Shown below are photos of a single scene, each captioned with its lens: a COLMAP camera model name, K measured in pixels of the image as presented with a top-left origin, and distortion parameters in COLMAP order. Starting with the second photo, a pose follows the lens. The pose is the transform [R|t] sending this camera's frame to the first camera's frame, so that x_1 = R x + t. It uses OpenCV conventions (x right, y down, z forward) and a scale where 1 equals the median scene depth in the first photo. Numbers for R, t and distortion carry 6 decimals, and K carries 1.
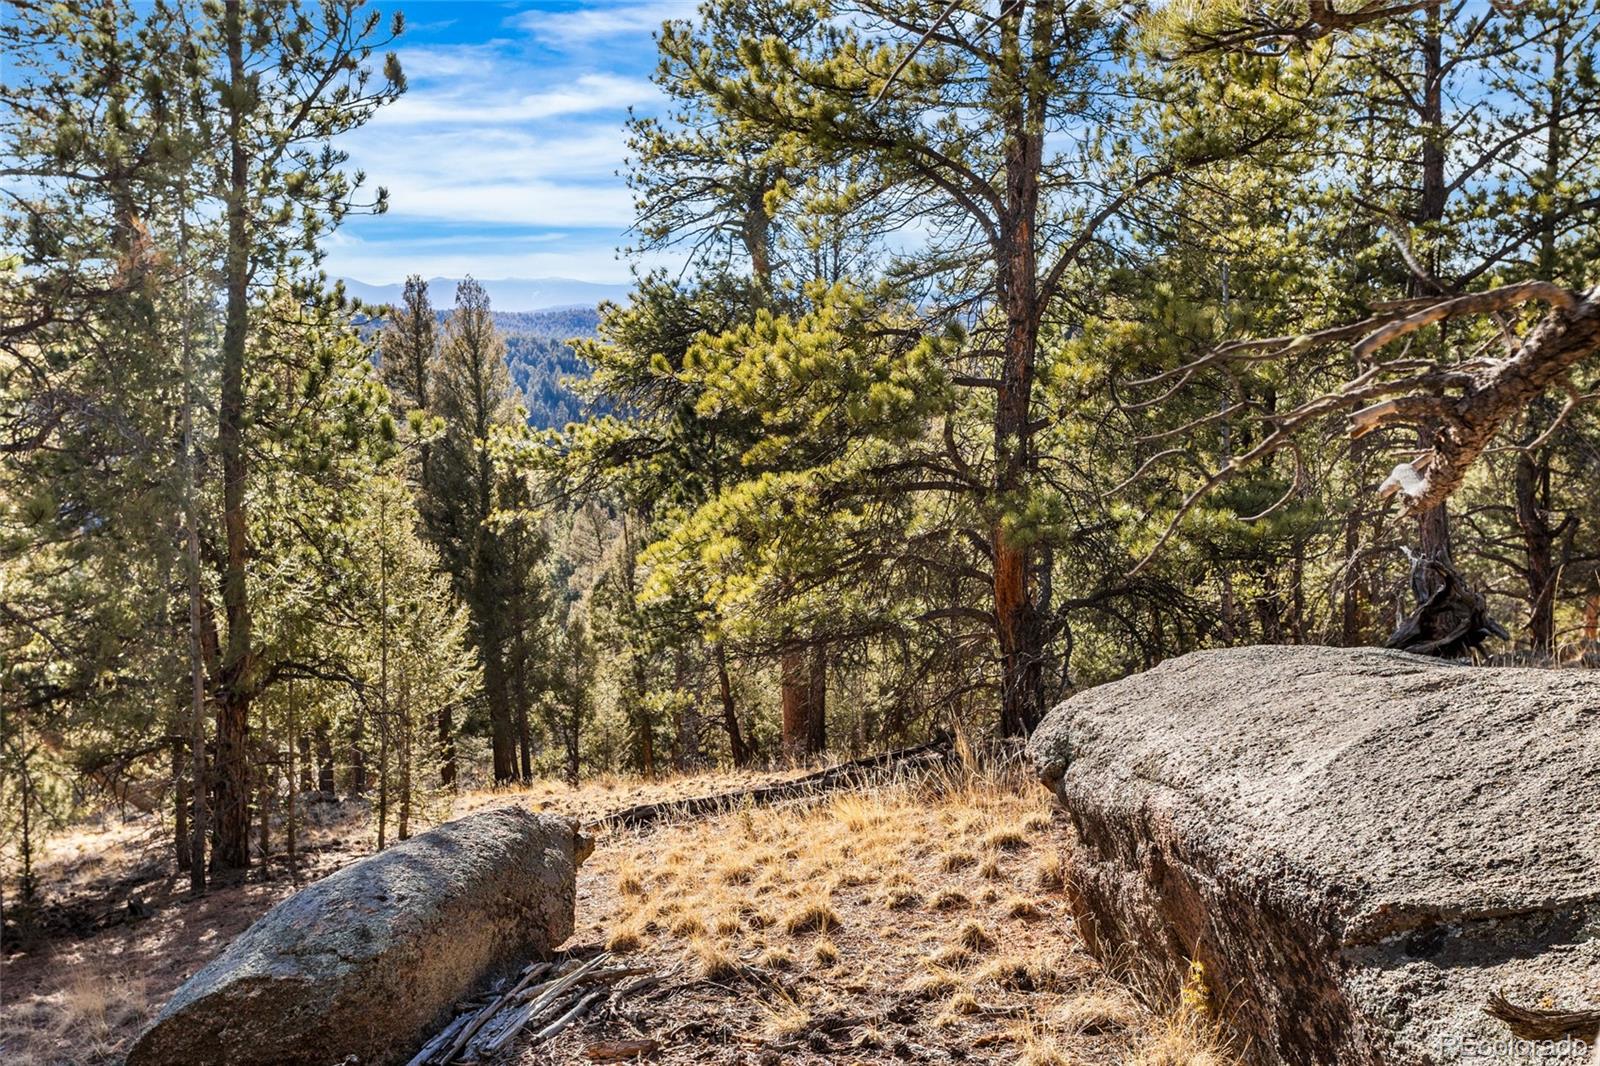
lens RADIAL K [[1817.5, 0, 799.4], [0, 1817.5, 536.2], [0, 0, 1]] dist [-0.001569, 0.000000]
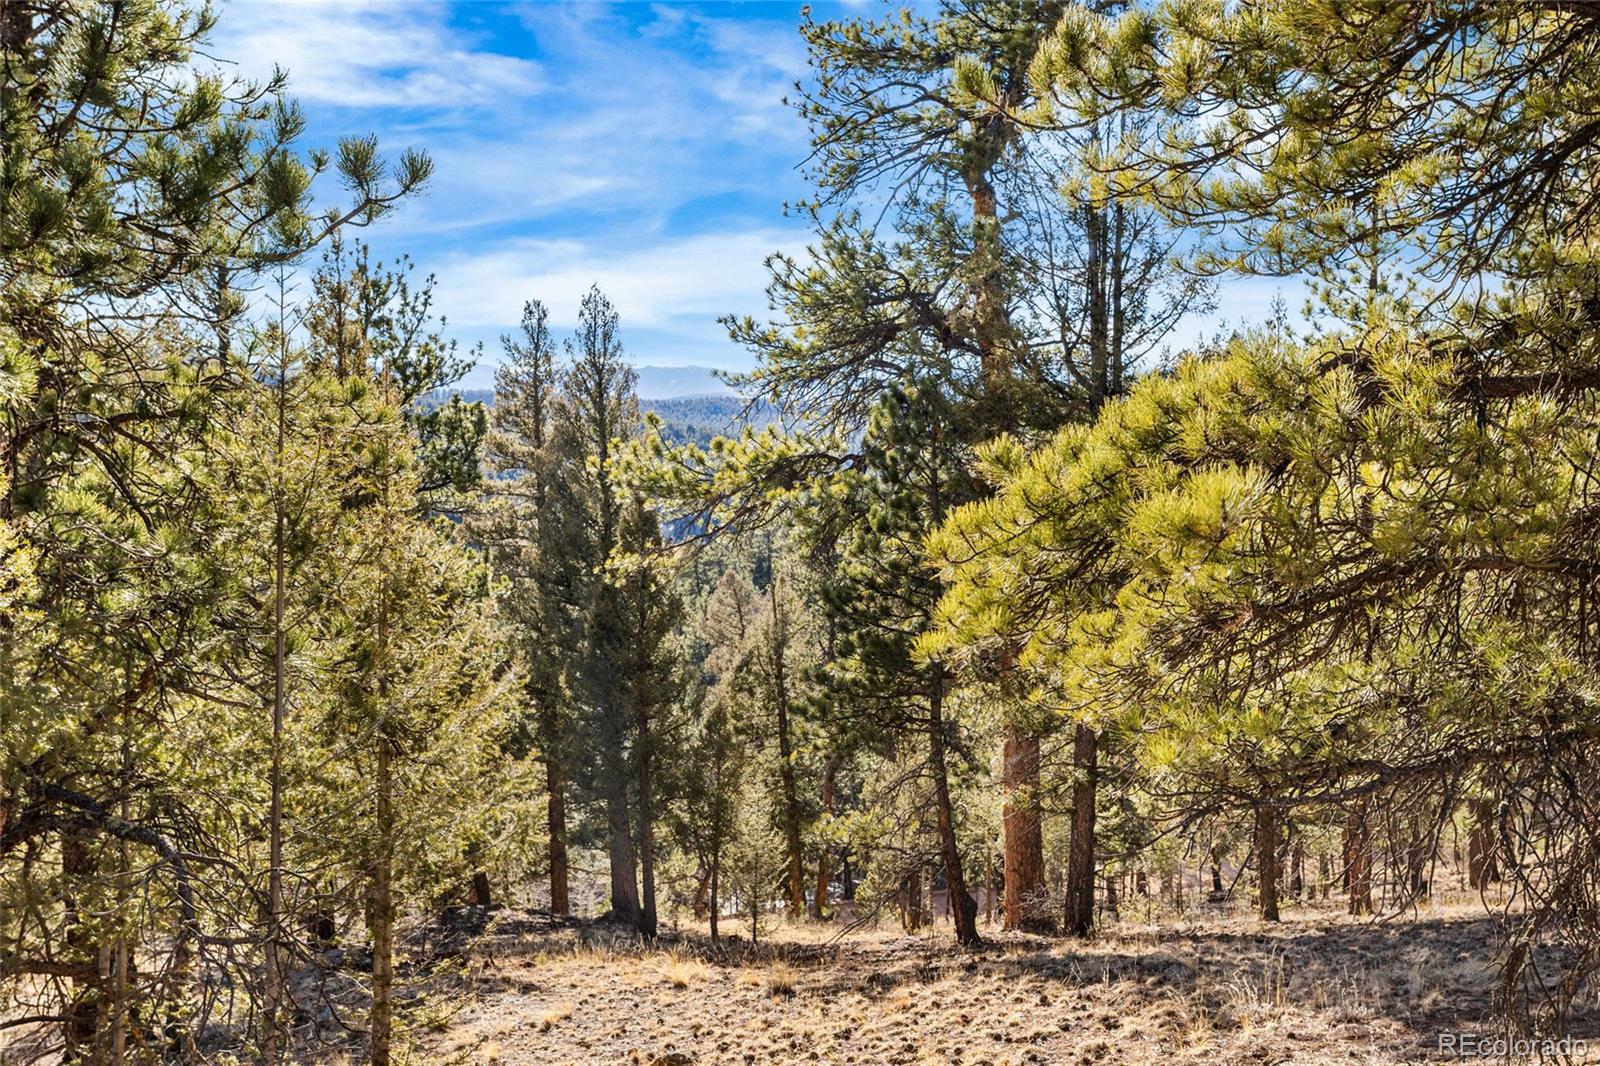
lens RADIAL K [[1817.5, 0, 802.1], [0, 1817.5, 531.3], [0, 0, 1]] dist [-0.001569, 0.000000]
pose [[0.997347, 0.014051, -0.071429, -0.038393], [-0.017838, 0.998453, -0.052662, 0.013636], [0.070579, 0.053797, 0.996054, 0.267715]]
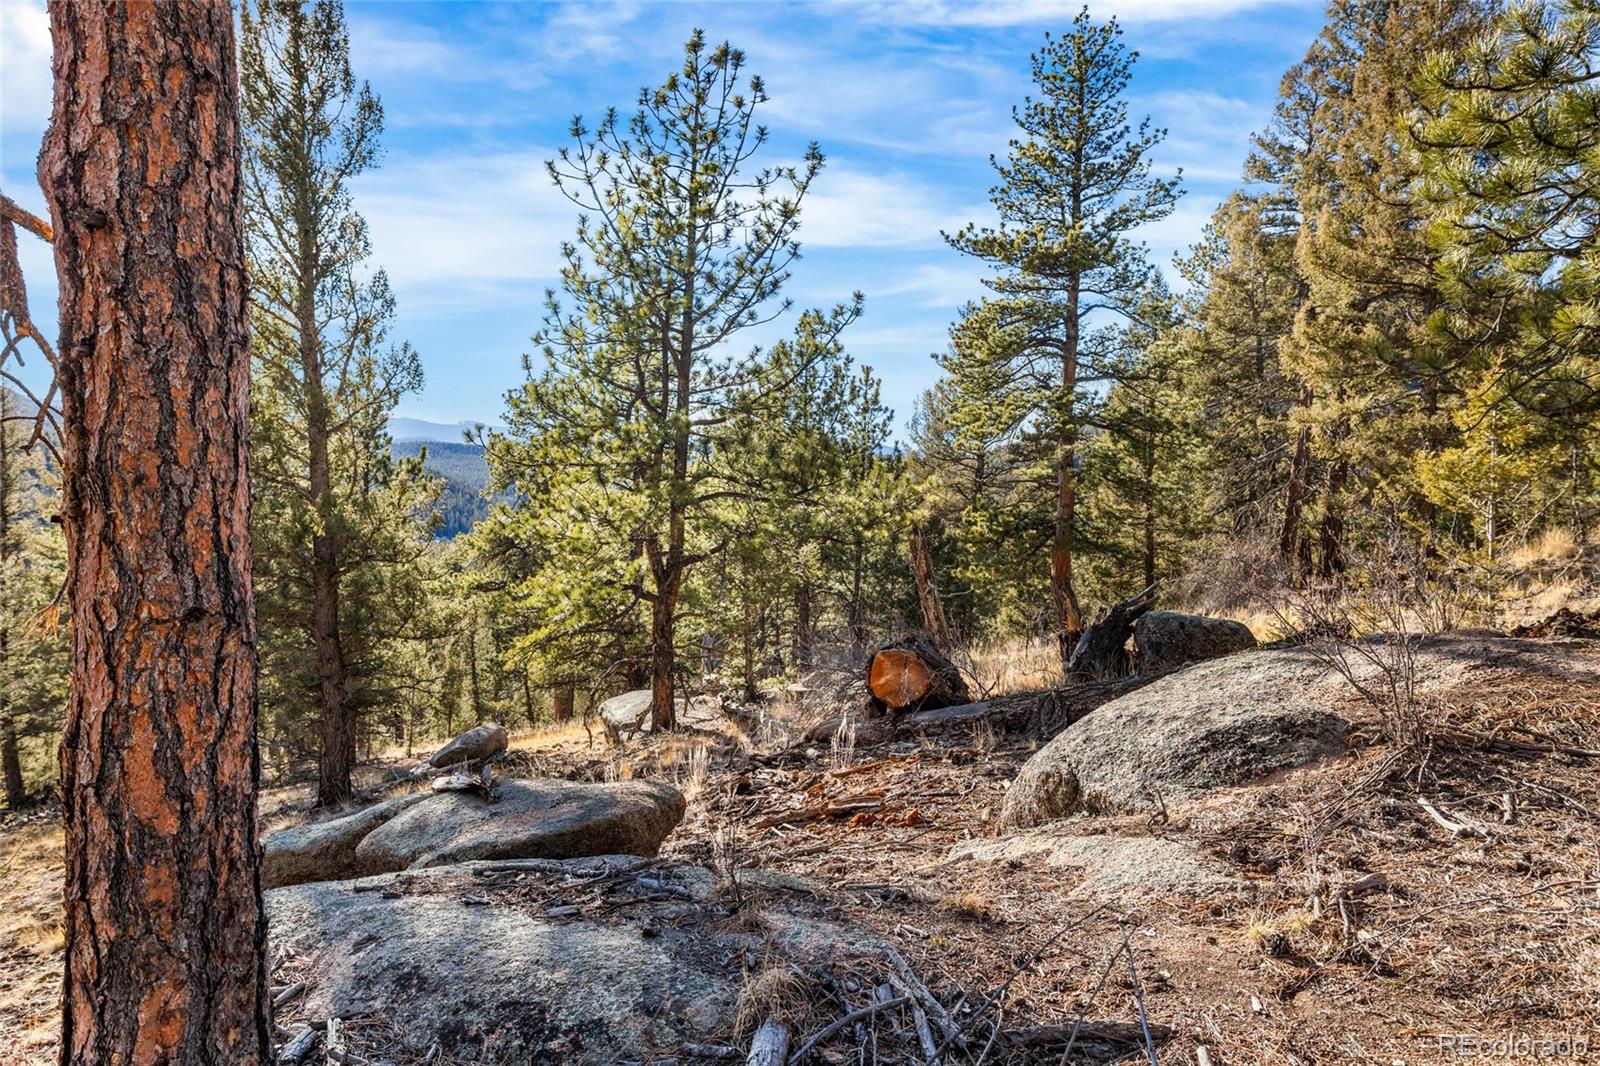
lens RADIAL K [[1221.1, 0, 801.4], [0, 1221.1, 531.4], [0, 0, 1]] dist [0.001745, 0.000284]
pose [[0.982611, 0.029675, 0.183292, 0.006286], [-0.019422, 0.998158, -0.057478, -0.035620], [-0.184660, 0.052918, 0.981377, -0.449970]]
